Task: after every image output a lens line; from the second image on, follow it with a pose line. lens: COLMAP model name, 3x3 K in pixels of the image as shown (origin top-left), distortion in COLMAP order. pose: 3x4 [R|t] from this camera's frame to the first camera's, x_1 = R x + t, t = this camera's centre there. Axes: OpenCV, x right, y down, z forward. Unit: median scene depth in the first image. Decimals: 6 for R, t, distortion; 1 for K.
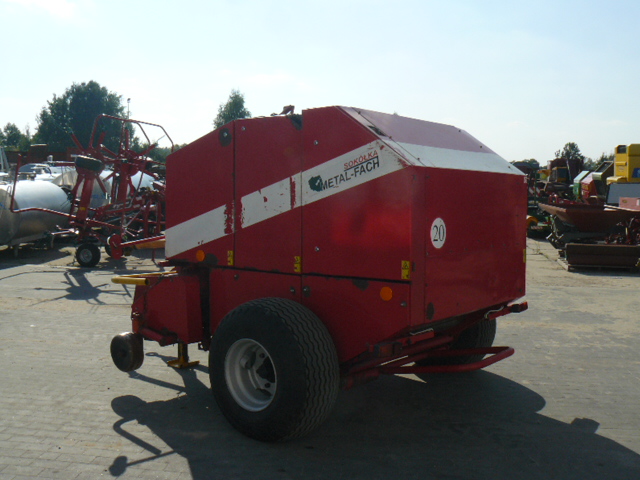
lens RADIAL K [[679.0, 0, 322.2], [0, 679.0, 234.2], [0, 0, 1]] dist [-0.089129, 0.000000]
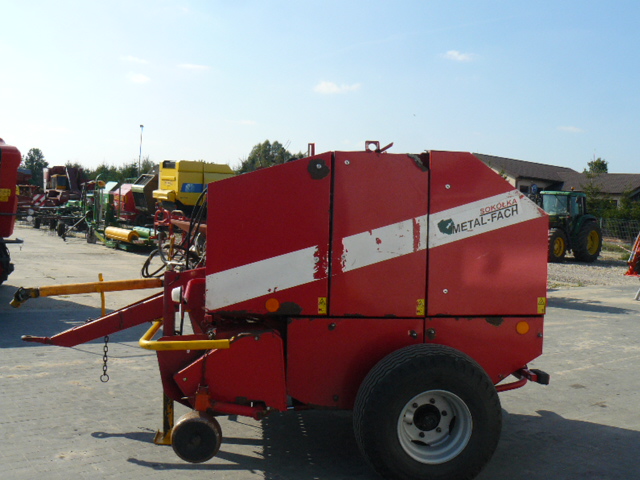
lens RADIAL K [[679.0, 0, 322.4], [0, 679.0, 238.2], [0, 0, 1]] dist [-0.089129, 0.000000]
pose [[0.716170, -0.011381, 0.697833, -0.822147], [0.013854, 0.999902, 0.002090, -0.060089], [-0.697789, 0.008171, 0.716257, 0.392359]]
